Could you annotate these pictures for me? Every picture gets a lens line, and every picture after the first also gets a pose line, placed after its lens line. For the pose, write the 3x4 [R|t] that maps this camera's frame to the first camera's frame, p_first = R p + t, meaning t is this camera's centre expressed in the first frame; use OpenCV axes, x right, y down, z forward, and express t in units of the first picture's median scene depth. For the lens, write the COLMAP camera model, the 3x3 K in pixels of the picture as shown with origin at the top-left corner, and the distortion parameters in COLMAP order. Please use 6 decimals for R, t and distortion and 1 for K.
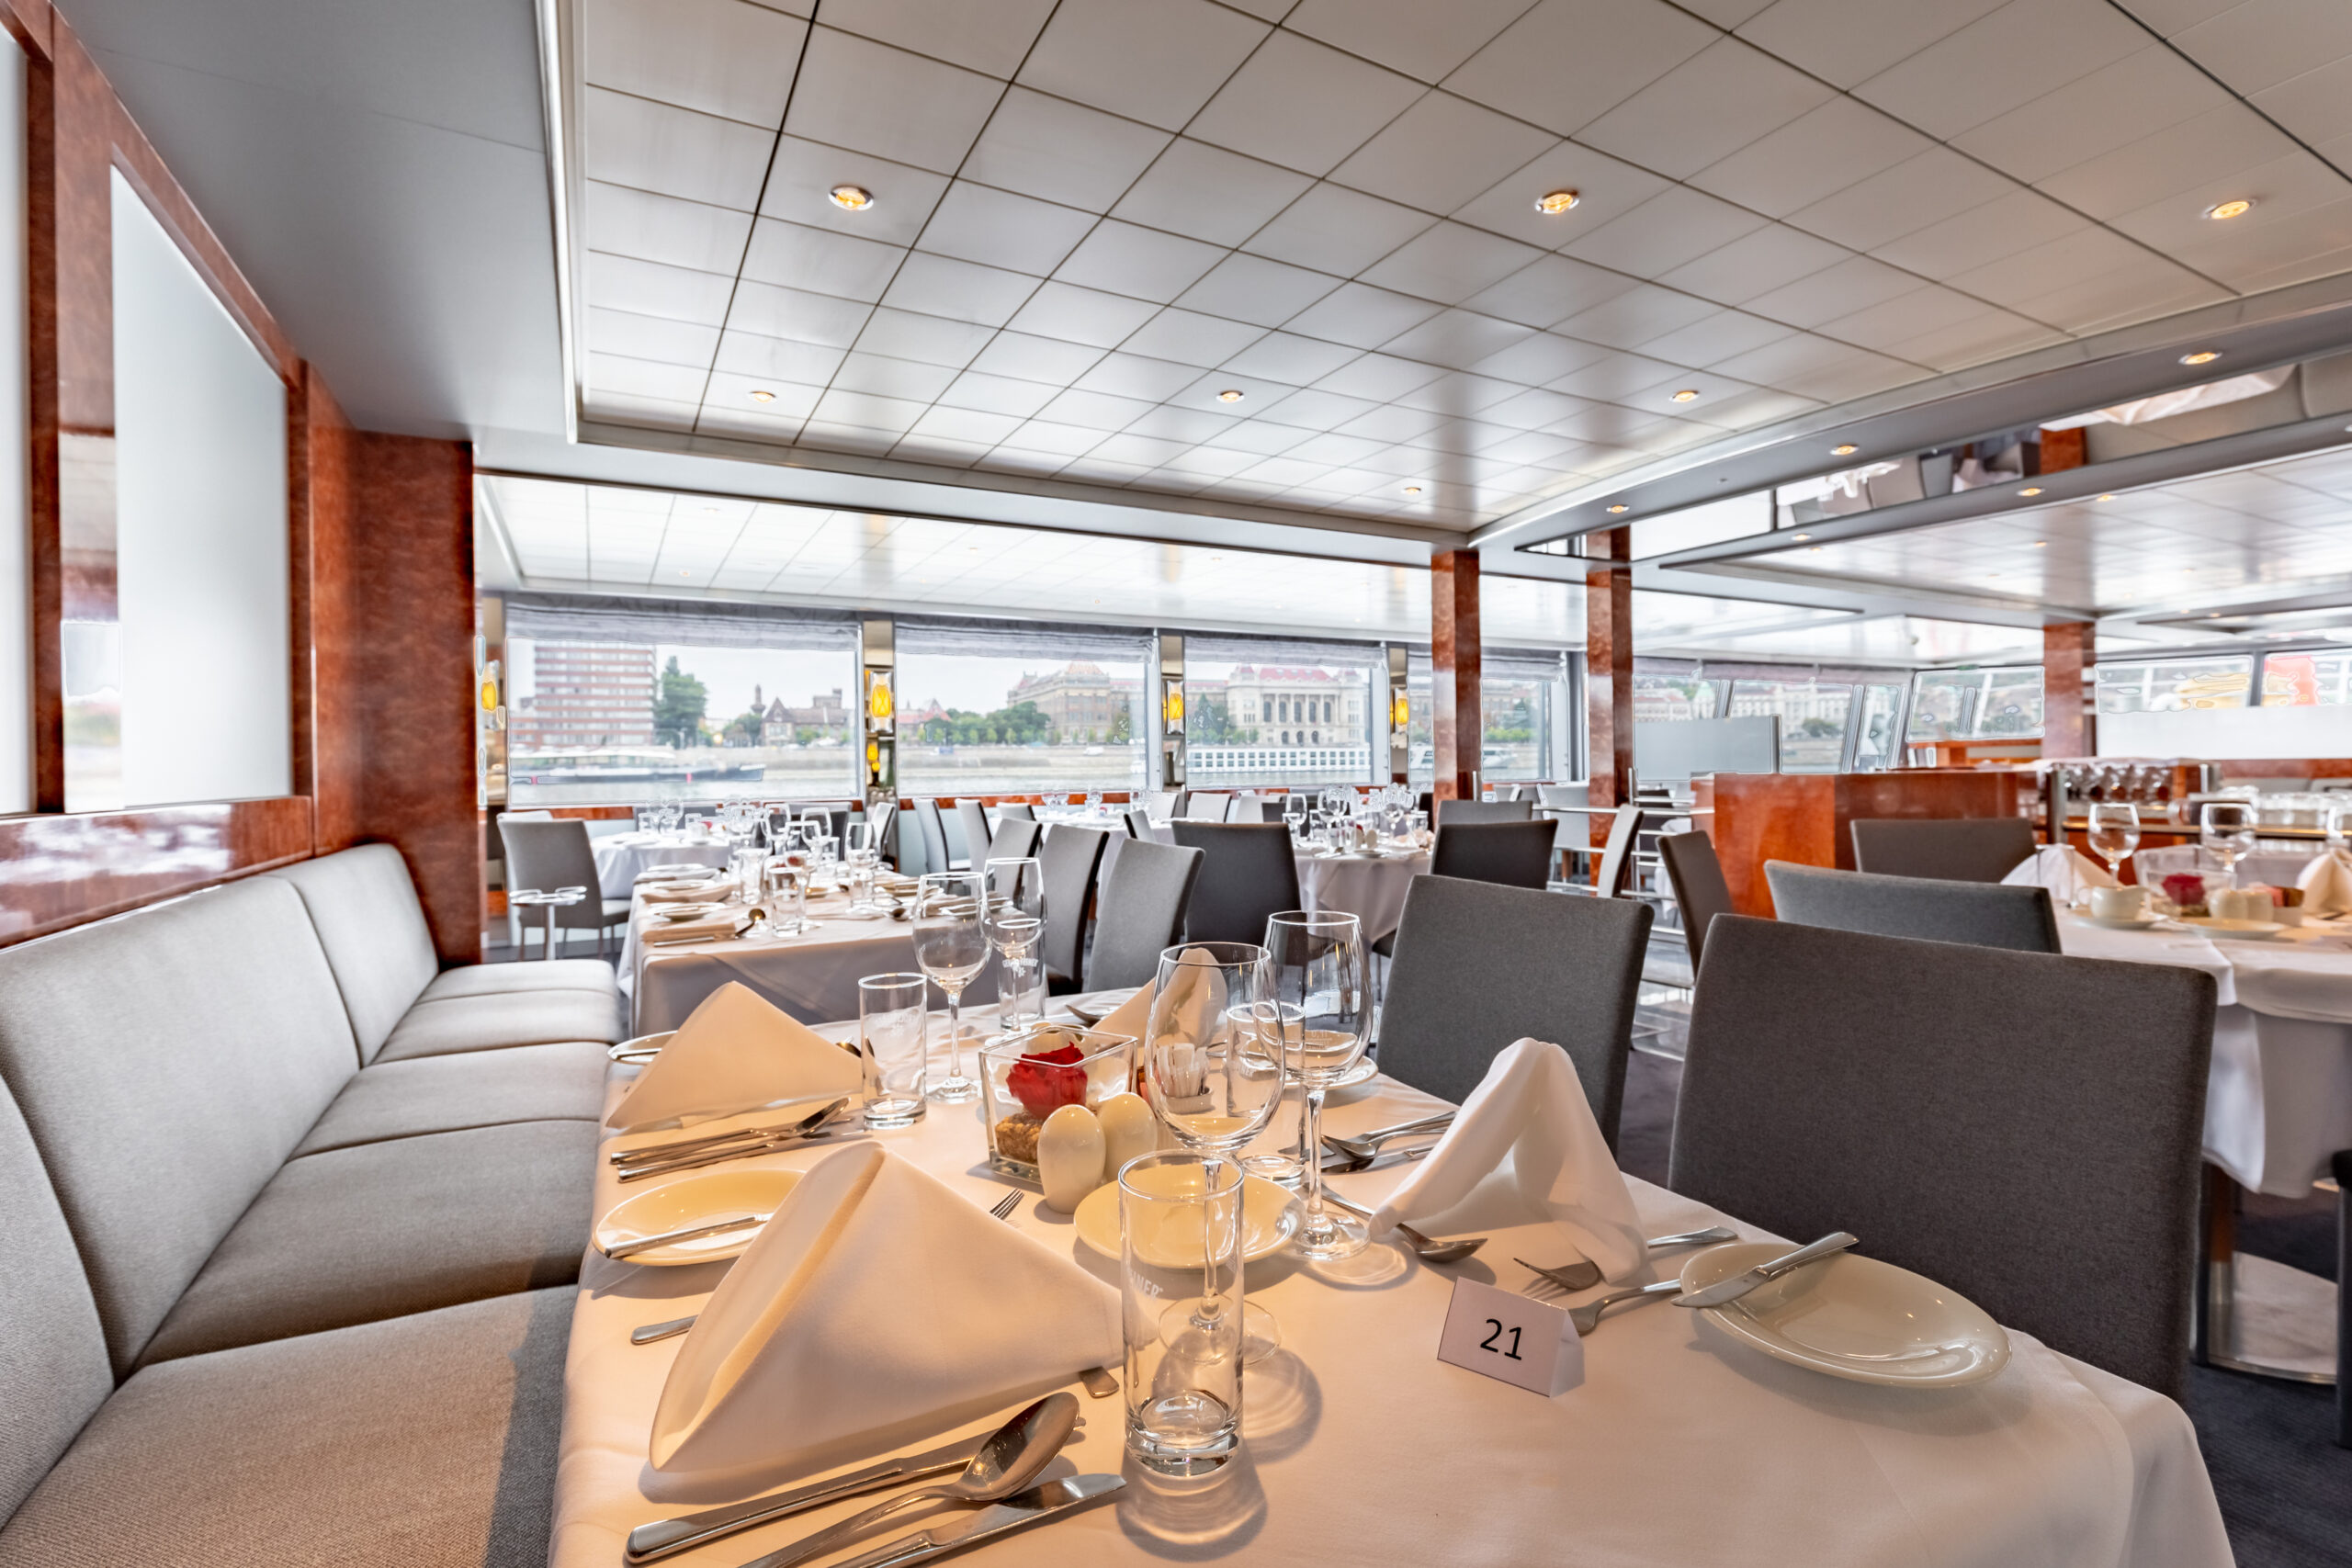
lens RADIAL K [[1065.5, 0, 1176.0], [0, 1065.5, 784.0], [0, 0, 1]] dist [-0.000942, -0.001035]
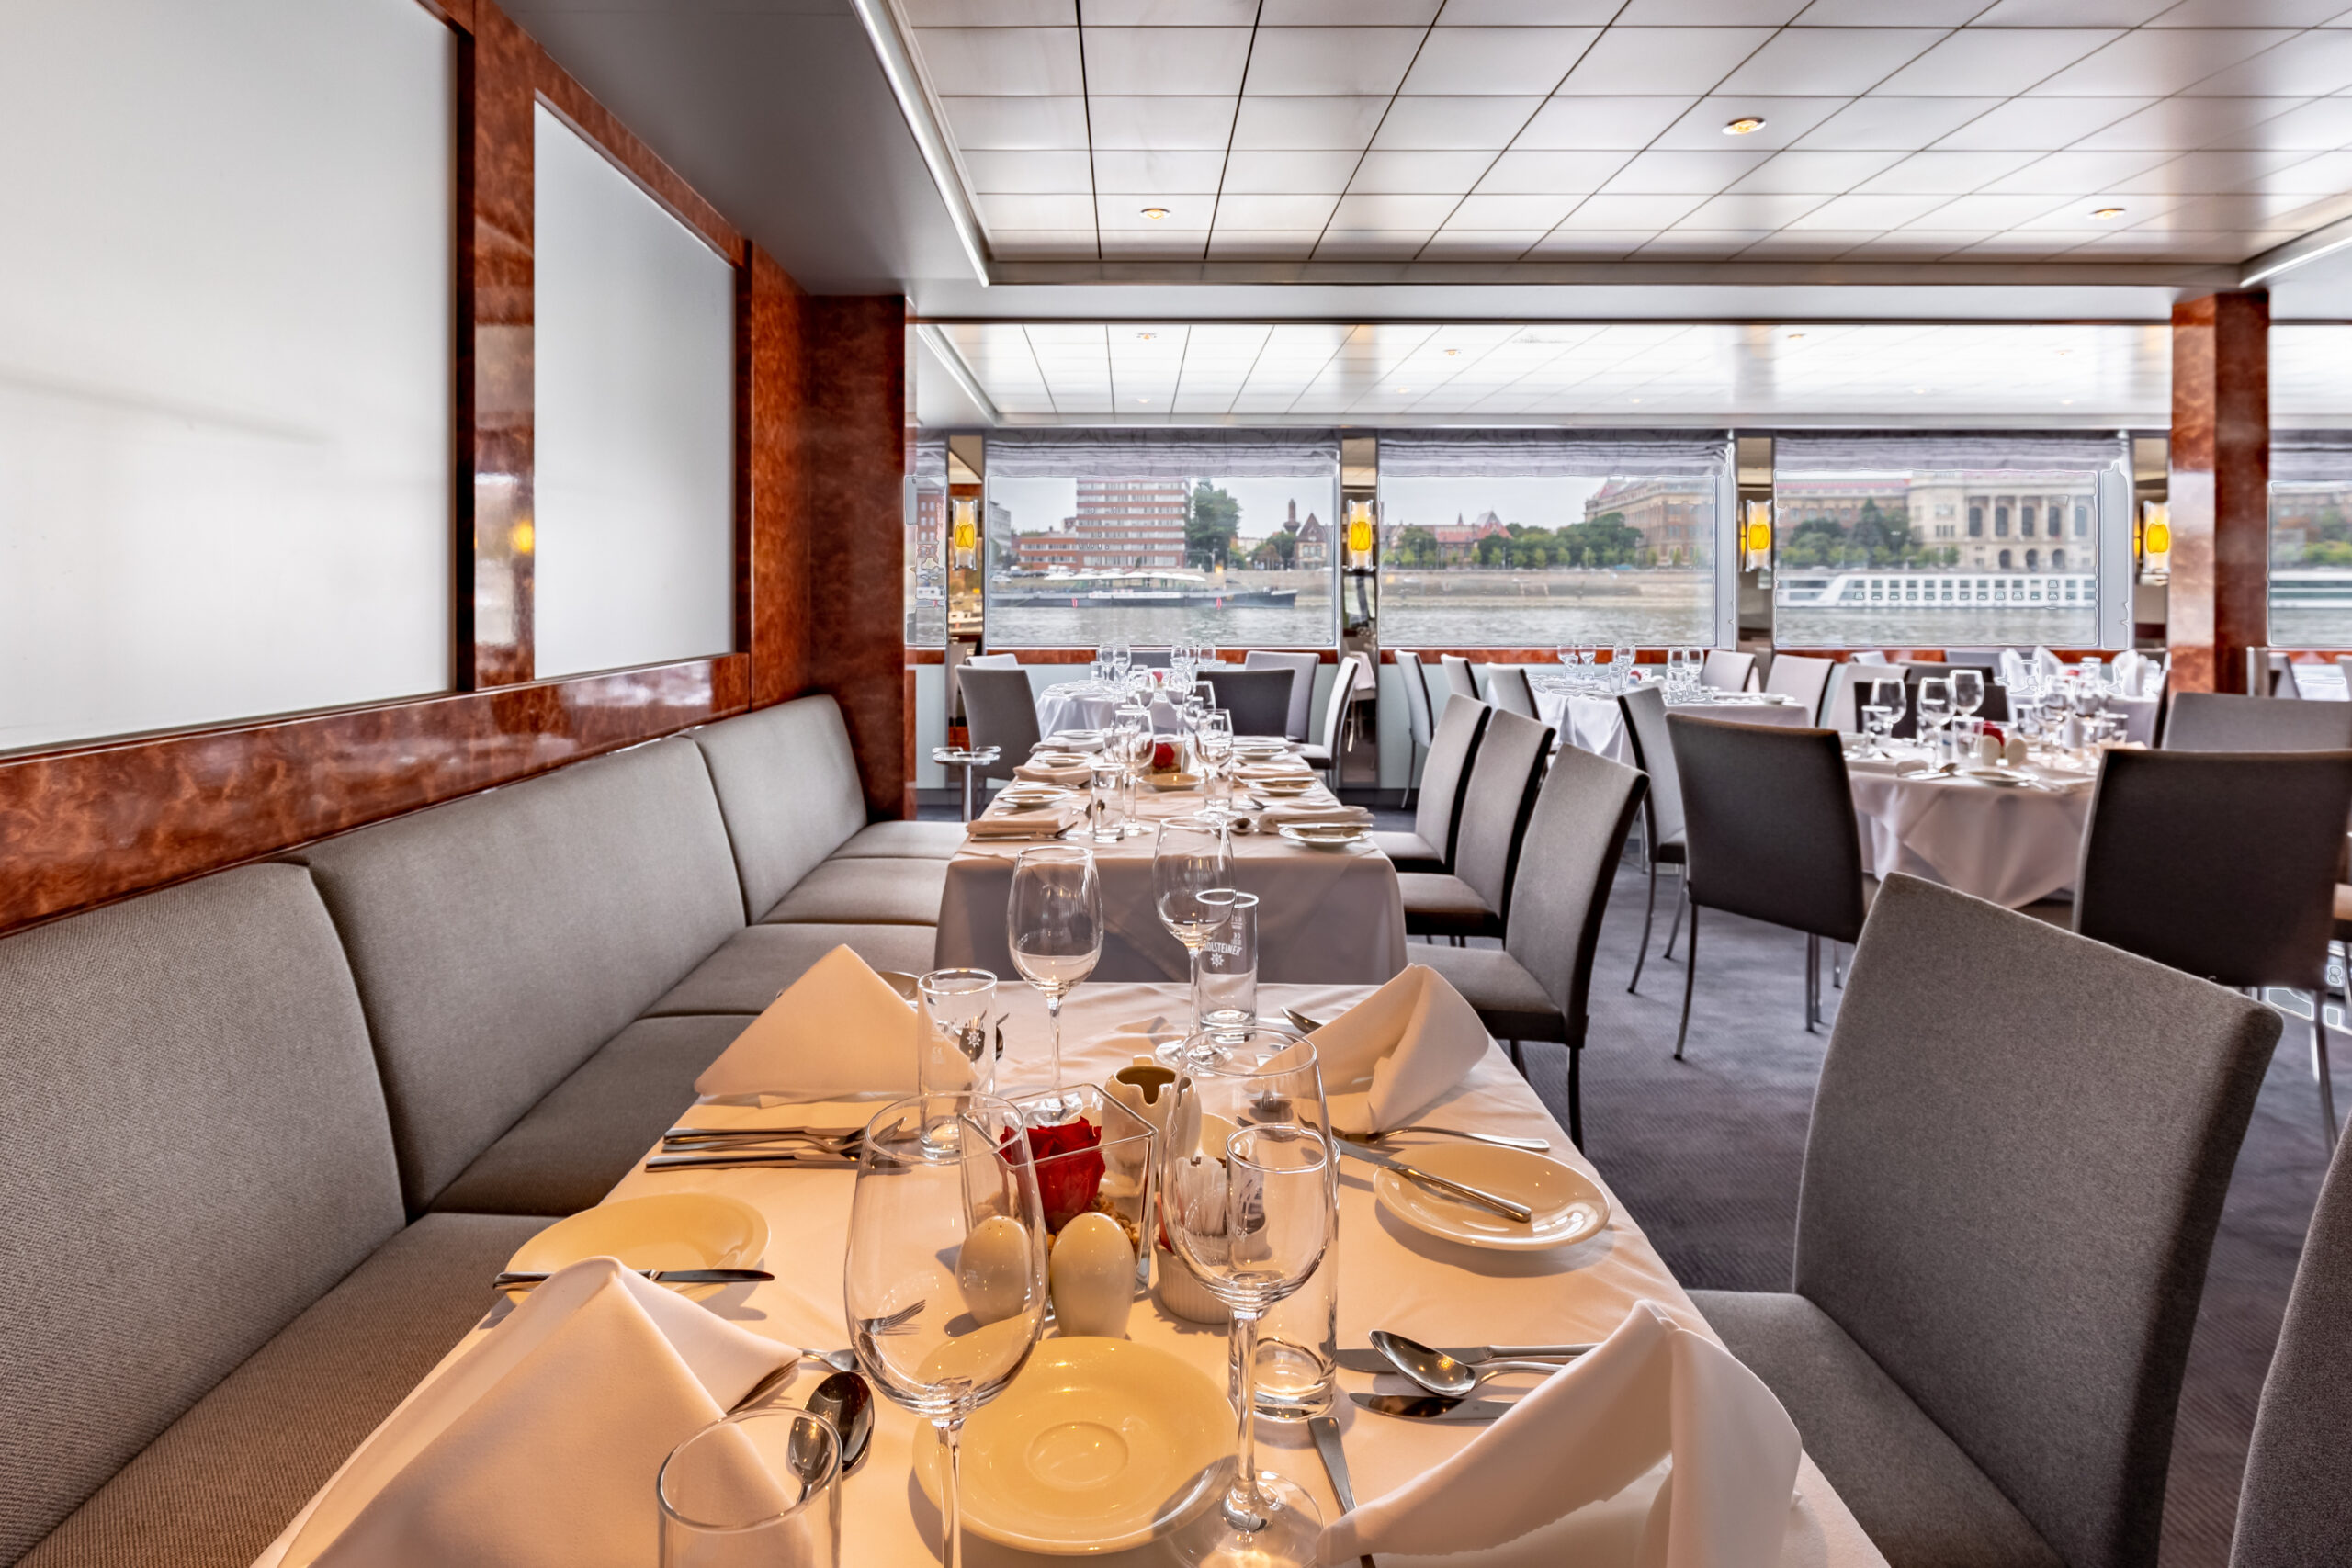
lens RADIAL K [[1270.7, 0, 1173.3], [0, 1270.7, 602.1], [0, 0, 1]] dist [0.000777, -0.002389]
pose [[0.875554, 0.020480, -0.482687, 0.087605], [-0.019985, 0.999781, 0.006168, -0.029708], [0.482707, 0.004246, 0.875771, 0.053283]]
